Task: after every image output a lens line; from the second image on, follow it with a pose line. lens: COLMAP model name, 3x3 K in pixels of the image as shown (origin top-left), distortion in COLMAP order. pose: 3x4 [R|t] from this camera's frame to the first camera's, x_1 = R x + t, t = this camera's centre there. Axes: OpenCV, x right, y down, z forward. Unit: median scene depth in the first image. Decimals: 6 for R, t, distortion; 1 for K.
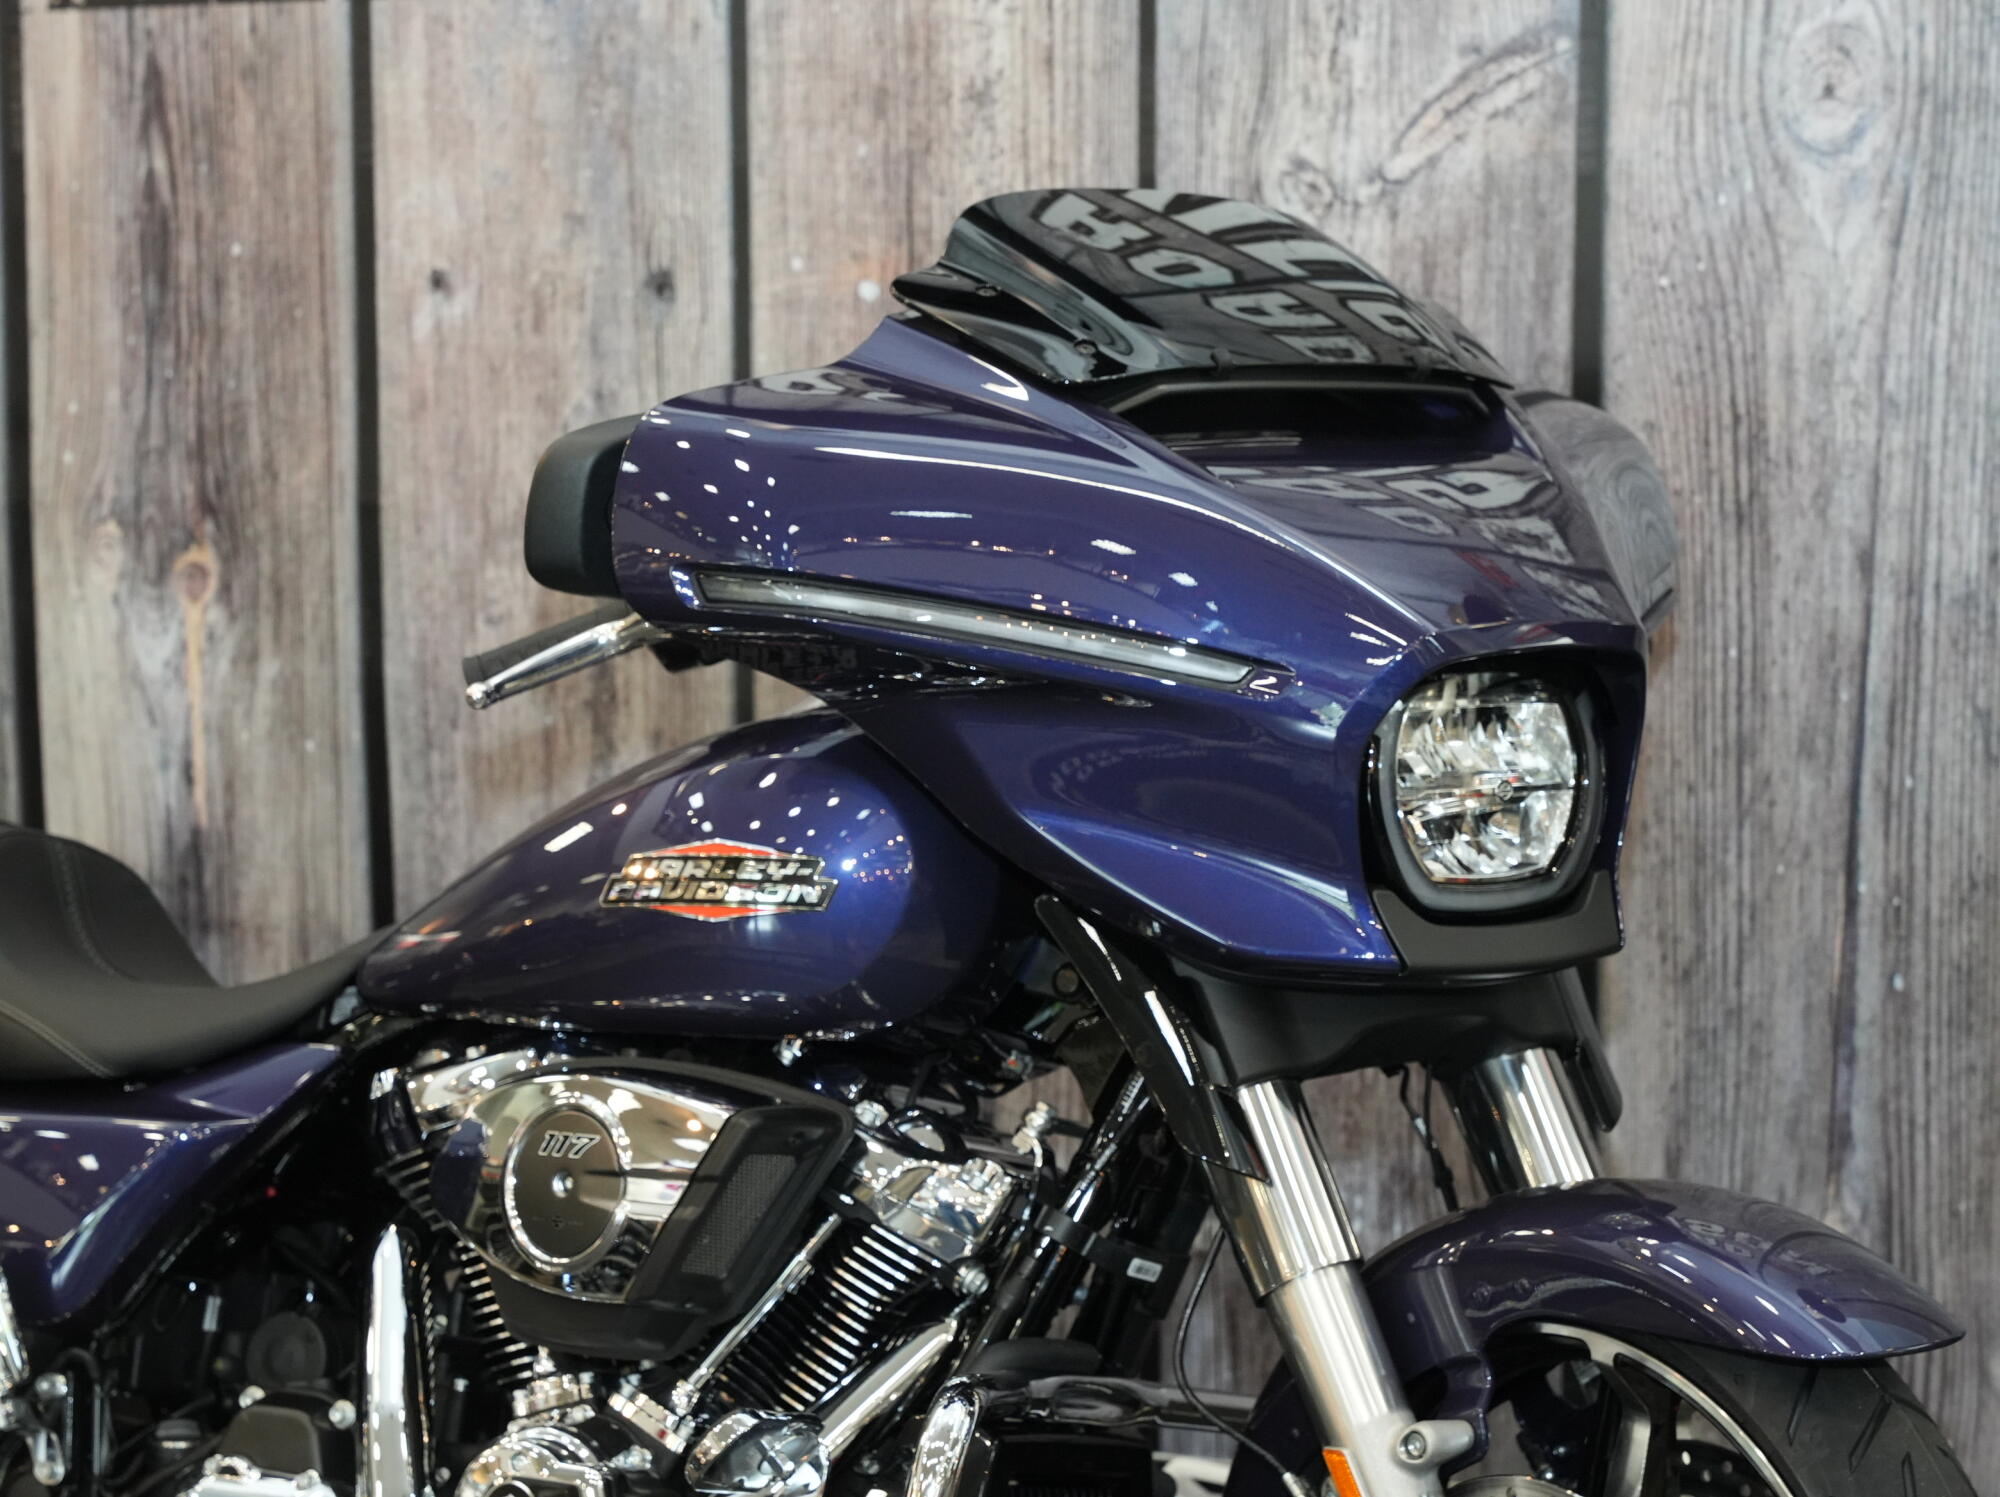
lens RADIAL K [[4359.0, 0, 987.5], [0, 4359.0, 751.1], [0, 0, 1]] dist [0.041773, 0.000000]
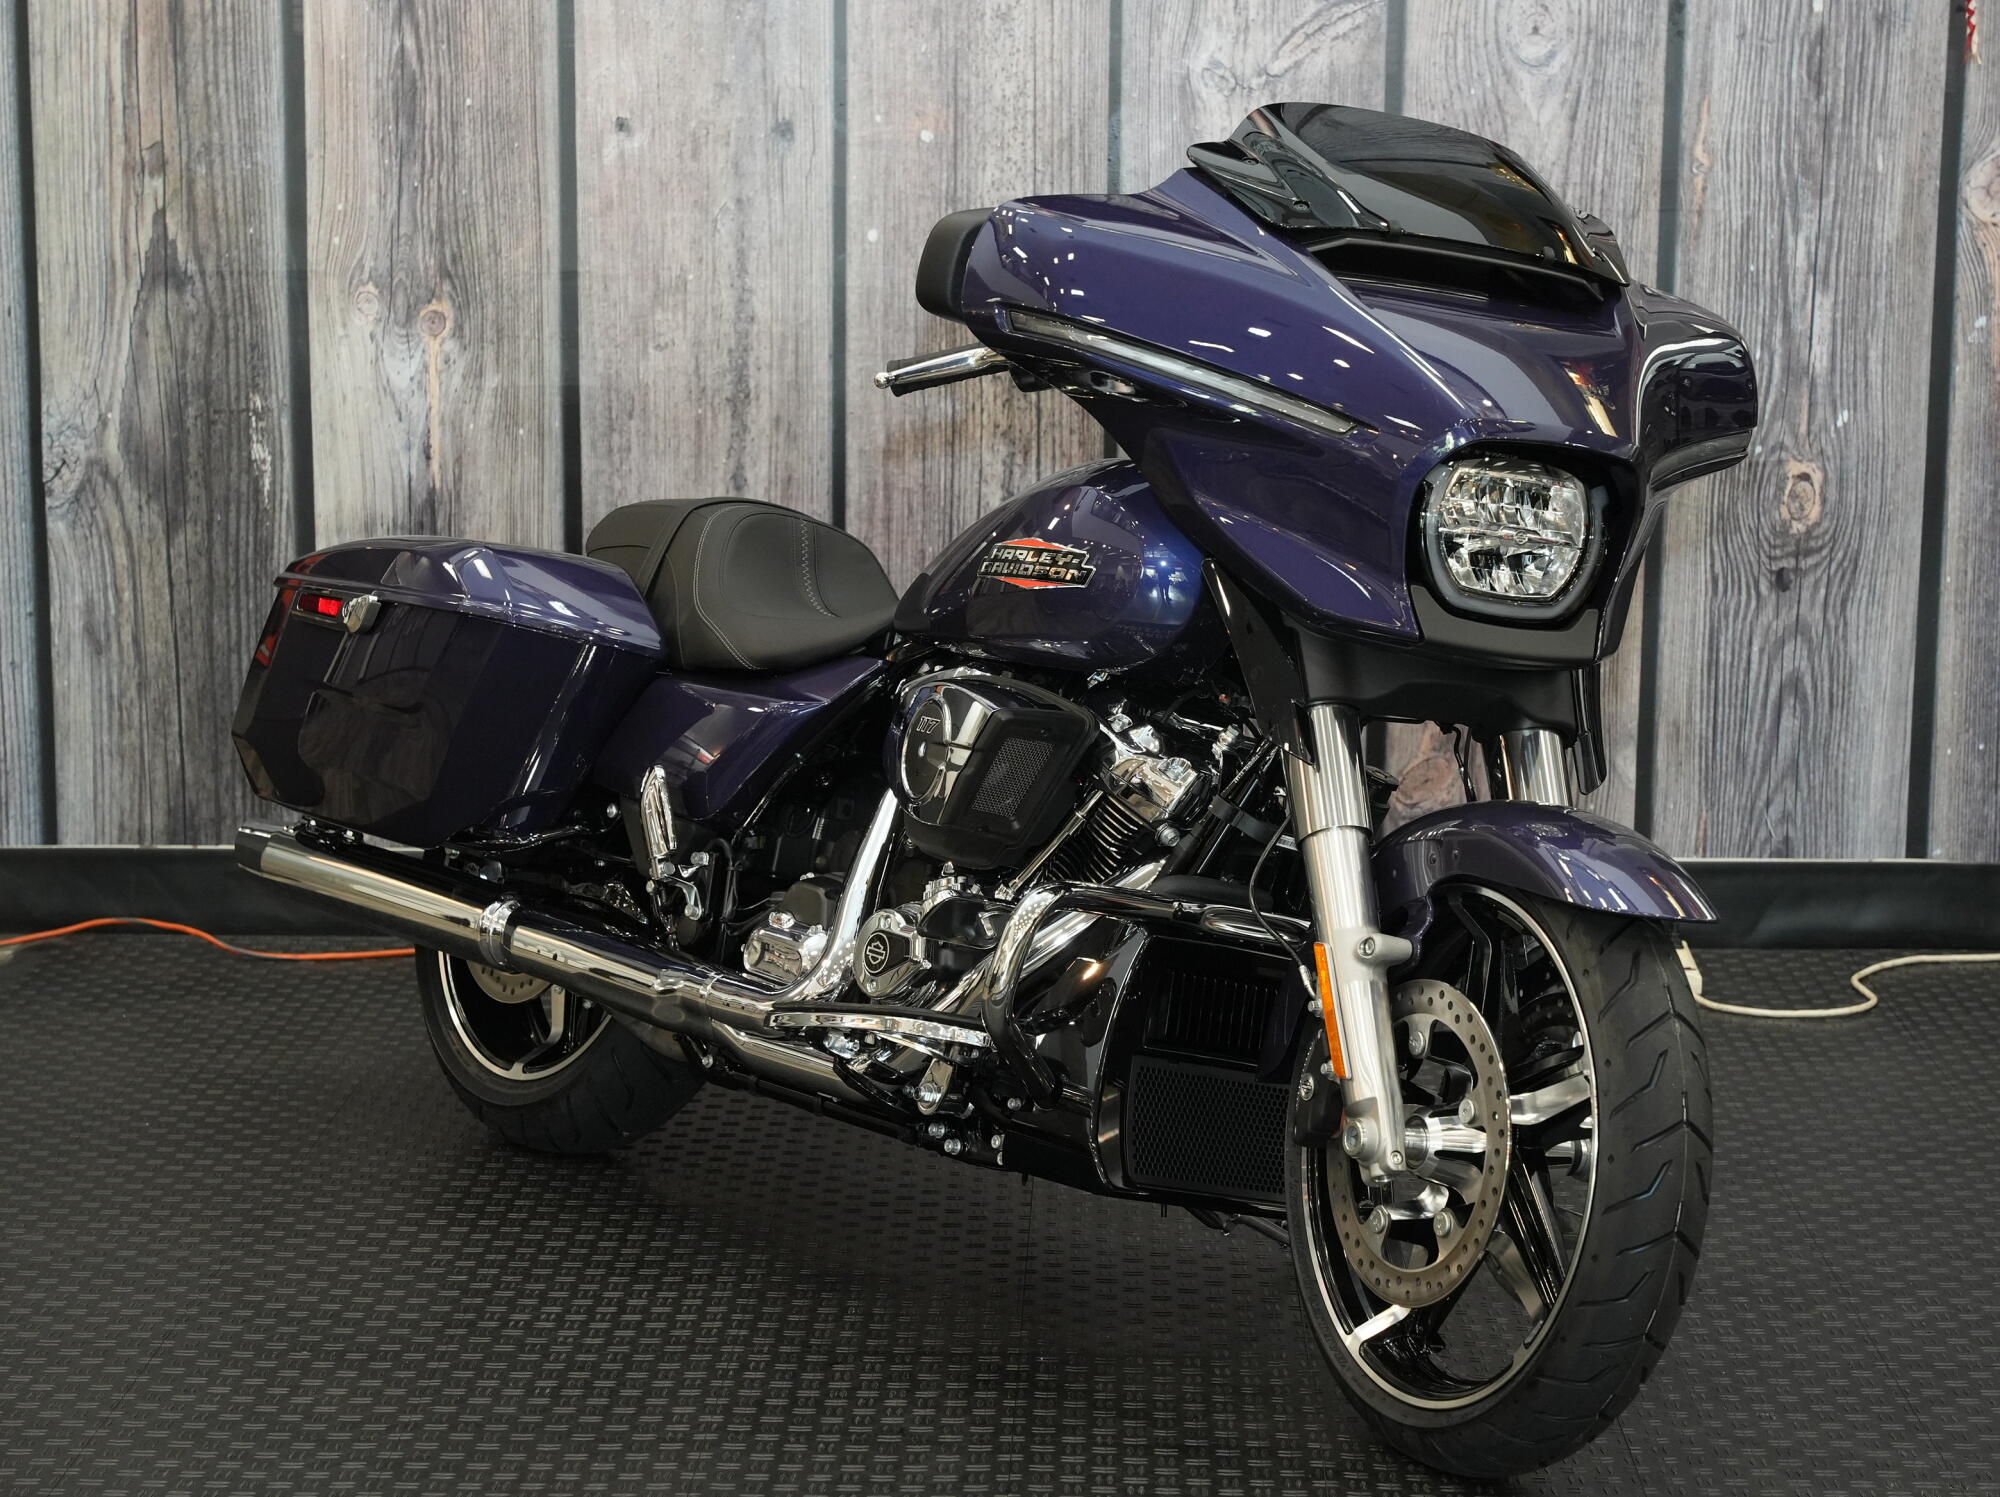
lens RADIAL K [[4359.0, 0, 988.4], [0, 4359.0, 755.1], [0, 0, 1]] dist [0.041773, 0.000000]
pose [[0.933976, -0.045266, 0.354458, -0.617468], [0.023166, 0.997528, 0.066346, 0.015823], [-0.356585, -0.053754, 0.932715, -0.539334]]
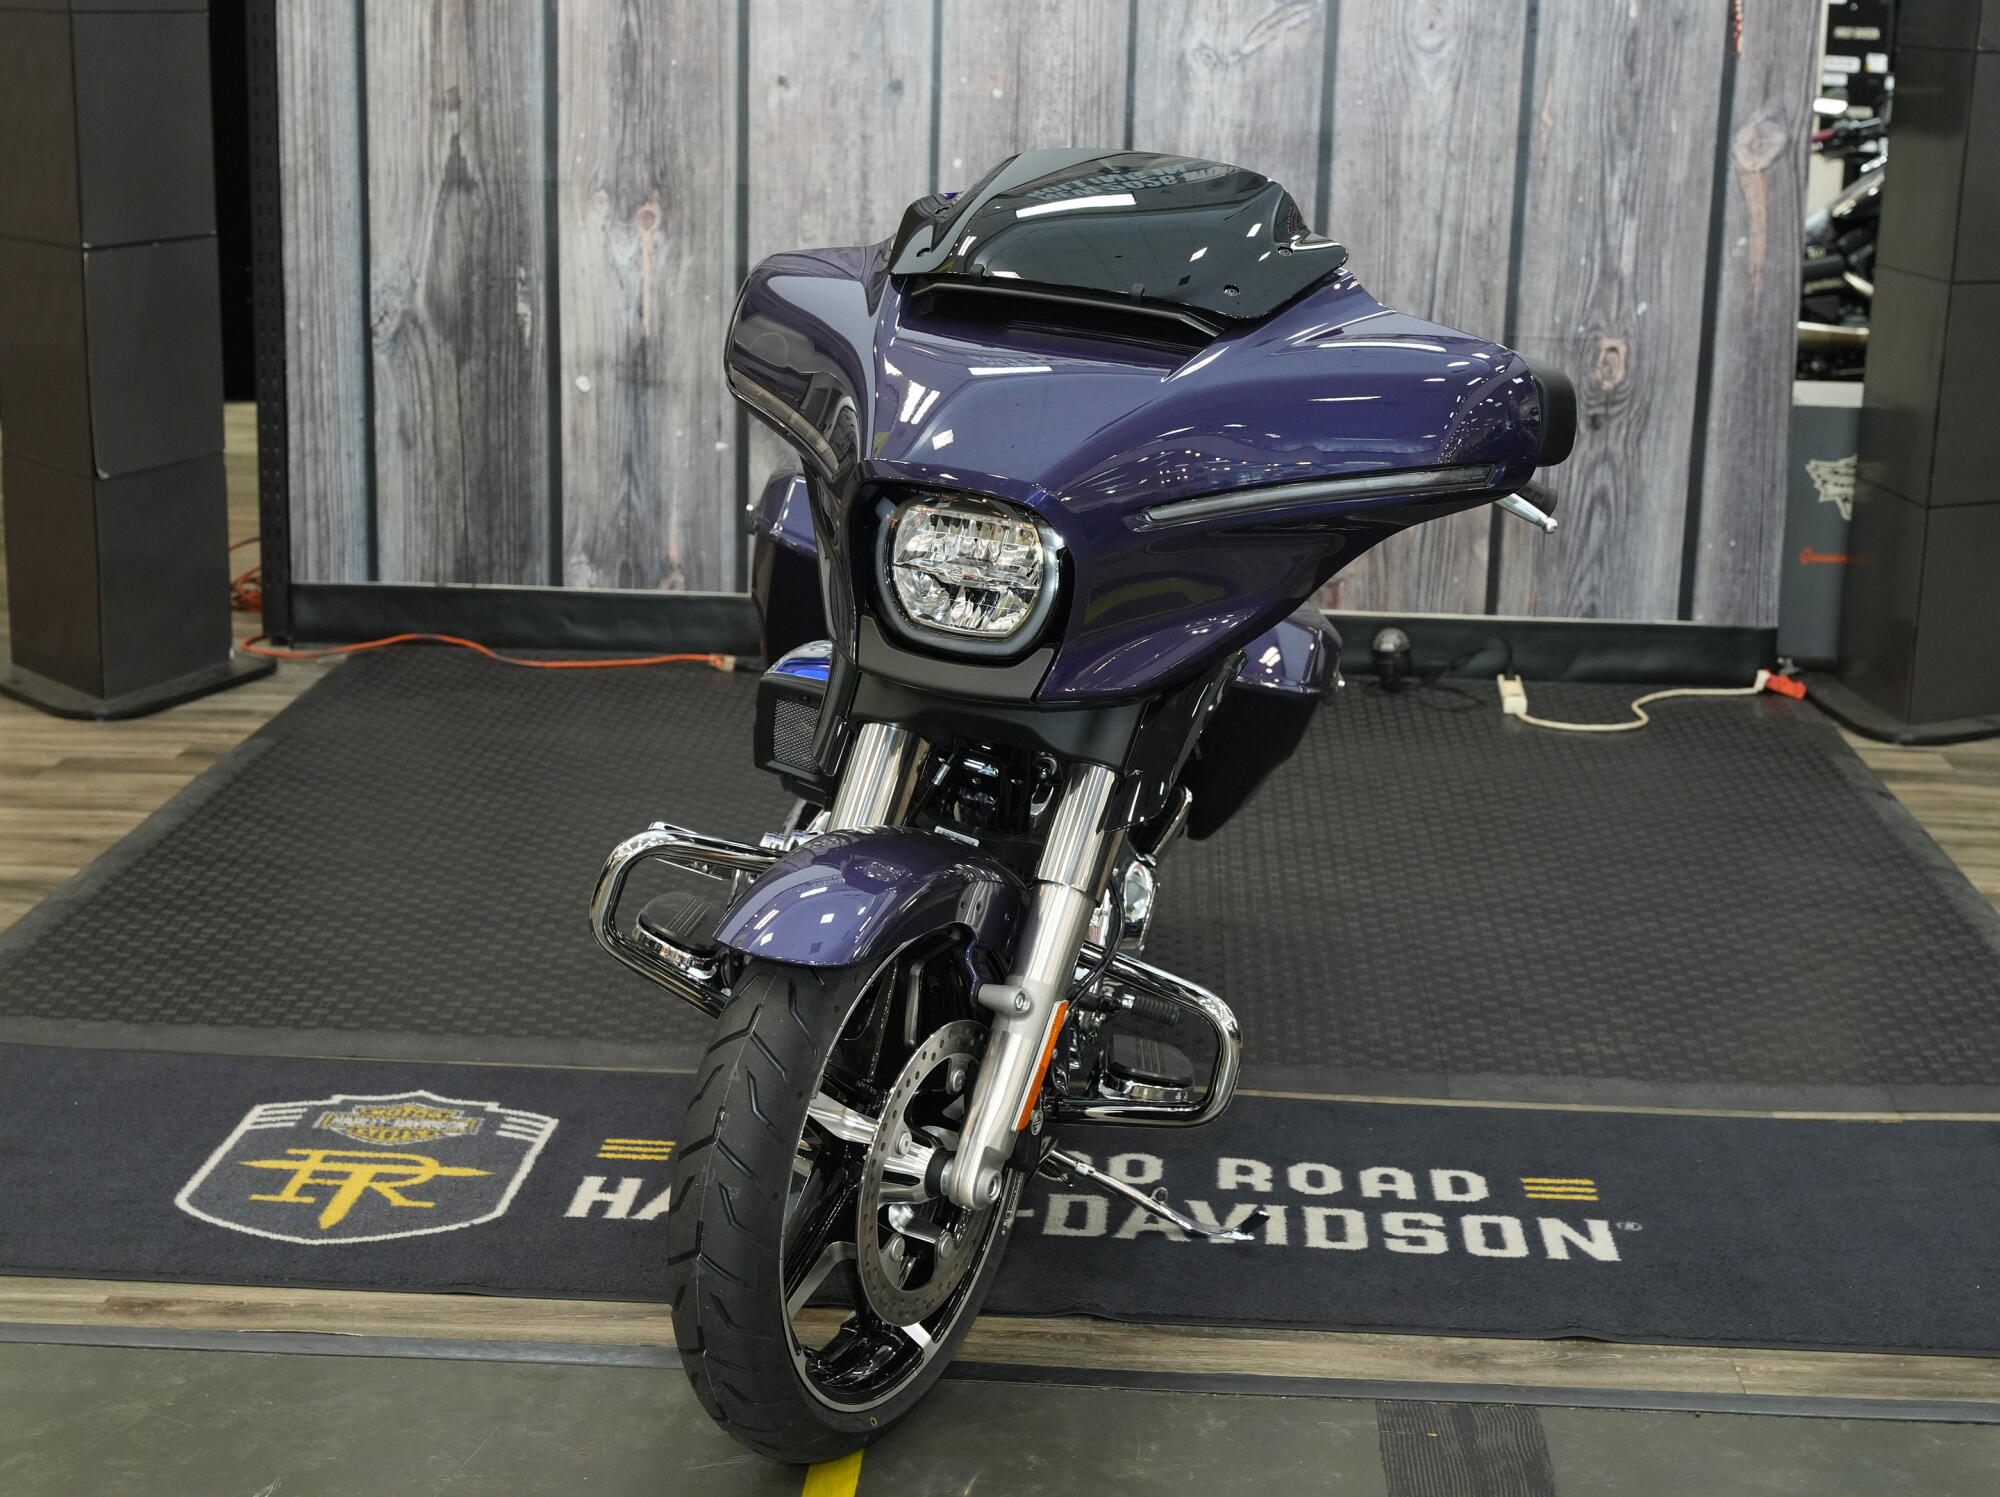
lens RADIAL K [[3382.0, 0, 988.5], [0, 3382.0, 750.7], [0, 0, 1]] dist [0.023943, 0.000000]
pose [[0.942647, -0.045910, 0.330620, -0.662576], [0.002355, 0.991386, 0.130949, 0.002149], [-0.333784, -0.122660, 0.934635, -0.713342]]
